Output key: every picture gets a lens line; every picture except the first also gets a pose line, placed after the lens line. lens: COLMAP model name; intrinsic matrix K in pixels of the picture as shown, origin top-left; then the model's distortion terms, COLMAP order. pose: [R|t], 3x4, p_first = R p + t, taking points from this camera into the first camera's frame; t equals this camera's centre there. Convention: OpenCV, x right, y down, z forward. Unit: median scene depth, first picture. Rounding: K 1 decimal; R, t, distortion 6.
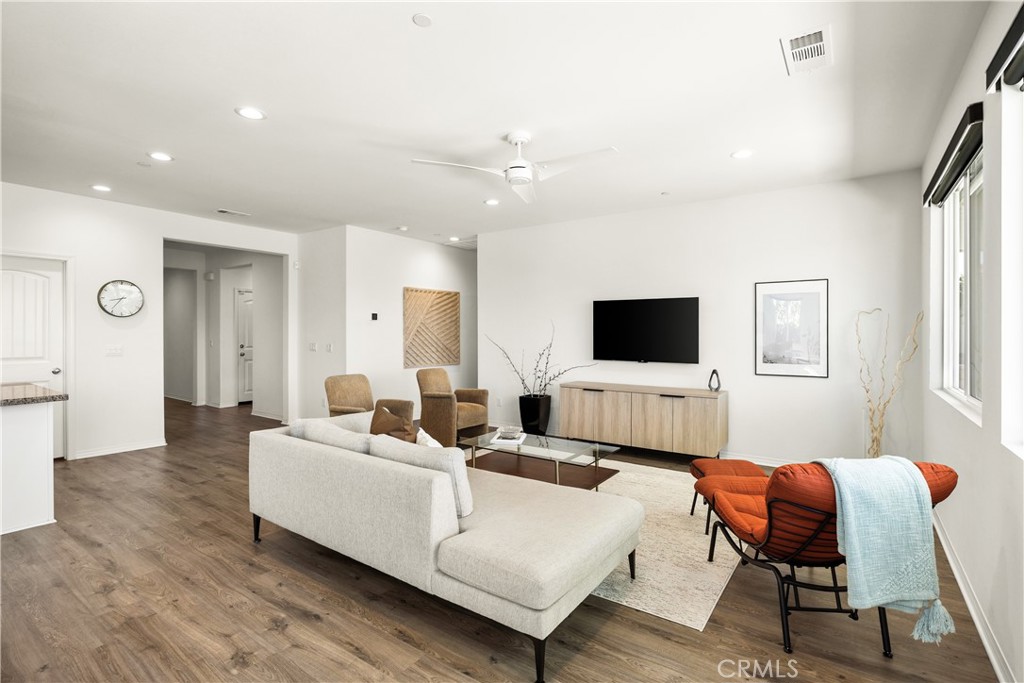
lens RADIAL K [[478.5, 0, 525.7], [0, 478.5, 334.4], [0, 0, 1]] dist [-0.015177, -0.000098]
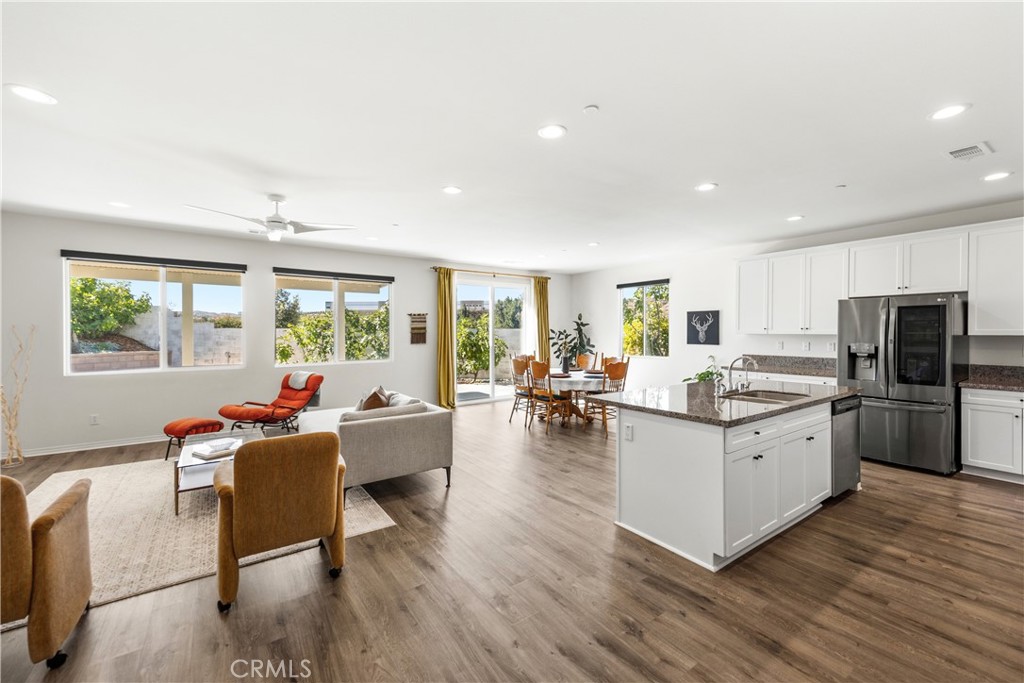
lens RADIAL K [[414.5, 0, 514.3], [0, 414.5, 335.6], [0, 0, 1]] dist [0.006502, -0.000430]
pose [[-0.936507, -0.005882, 0.350601, -0.740557], [-0.000999, 0.999900, 0.014108, -0.027369], [-0.350649, 0.012862, -0.936419, 1.306334]]
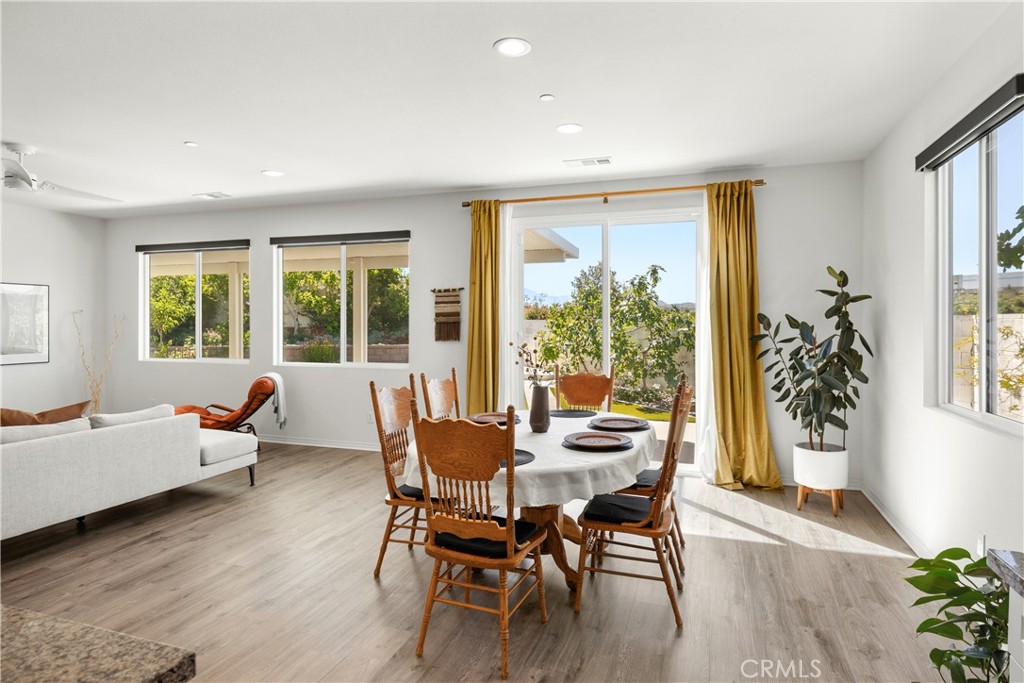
lens RADIAL K [[559.8, 0, 514.1], [0, 559.8, 337.2], [0, 0, 1]] dist [-0.015567, 0.001938]
pose [[-0.274282, -0.022210, 0.961393, -1.056006], [0.000627, 0.999729, 0.023274, -0.010999], [-0.961649, 0.006986, -0.274193, 0.192874]]
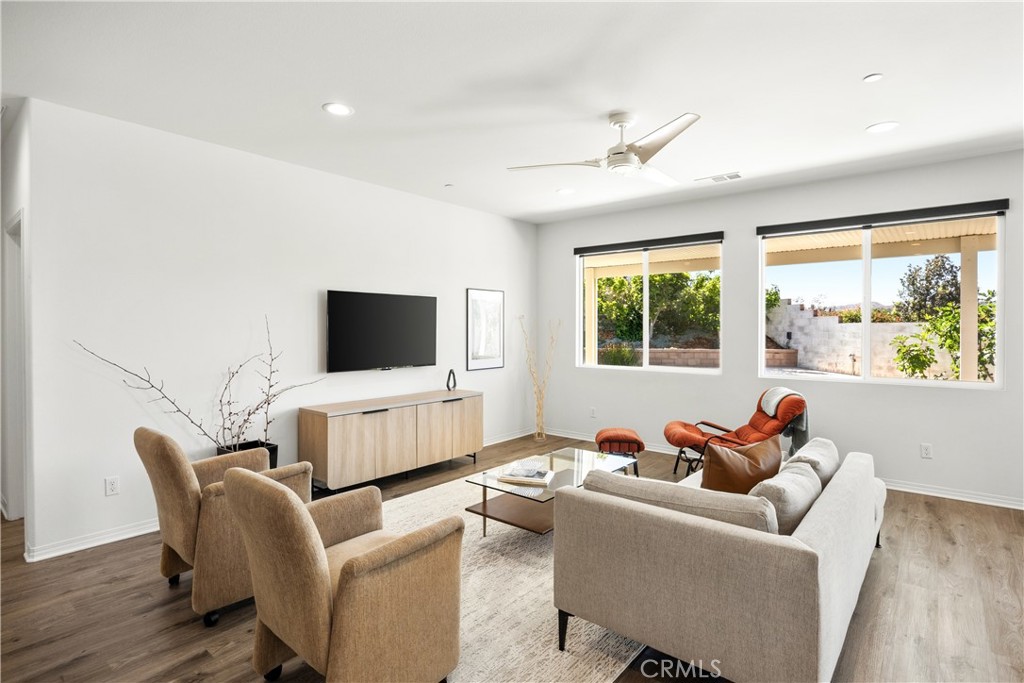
lens RADIAL K [[508.3, 0, 512.5], [0, 508.3, 330.3], [0, 0, 1]] dist [-0.018418, 0.000870]
pose [[0.102323, -0.003920, 0.994744, -0.685548], [0.004493, 0.999984, 0.003479, -0.013793], [-0.994741, 0.004113, 0.102339, 0.772891]]
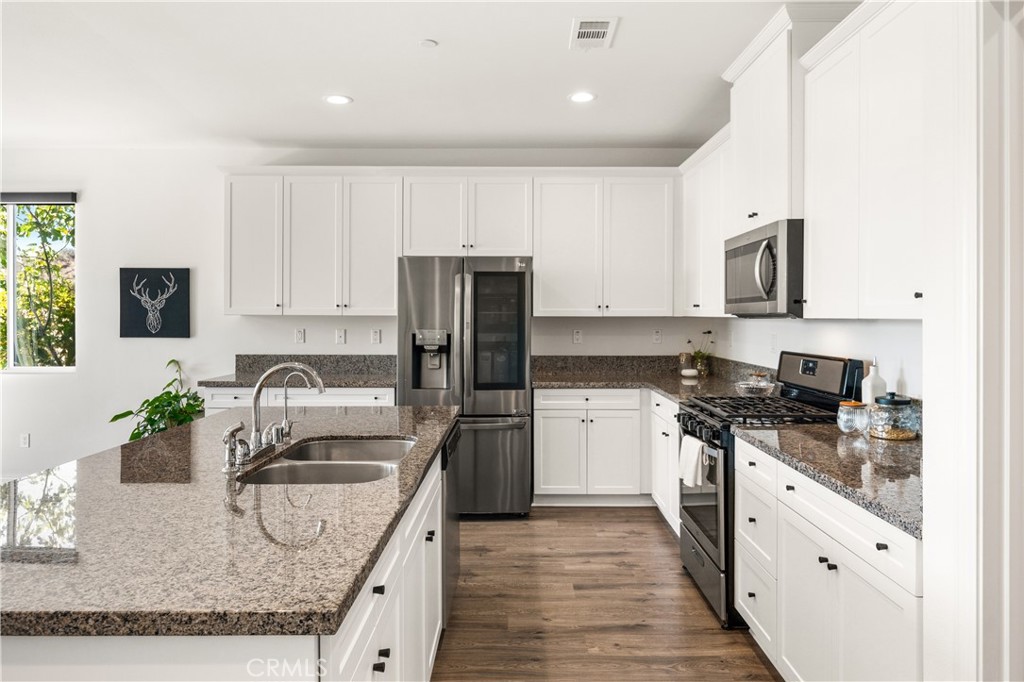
lens RADIAL K [[648.0, 0, 513.3], [0, 648.0, 318.7], [0, 0, 1]] dist [-0.004338, -0.002833]
pose [[-0.826869, -0.004212, -0.562379, -0.734596], [-0.007003, 0.999972, 0.002807, -0.015692], [0.562351, 0.006259, -0.826875, 0.963906]]
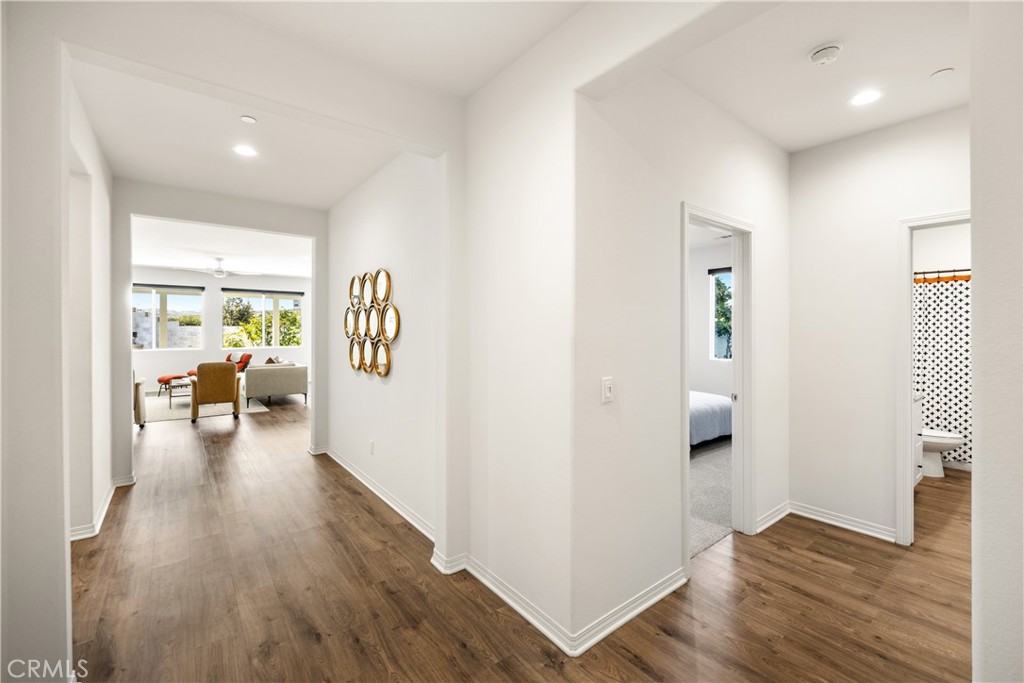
lens RADIAL K [[422.7, 0, 508.4], [0, 422.7, 329.9], [0, 0, 1]] dist [-0.001113, -0.000233]
pose [[-0.951408, -0.002354, 0.307923, -1.592986], [-0.001204, 0.999992, 0.003923, -0.019844], [-0.307930, 0.003362, -0.951403, 1.920972]]
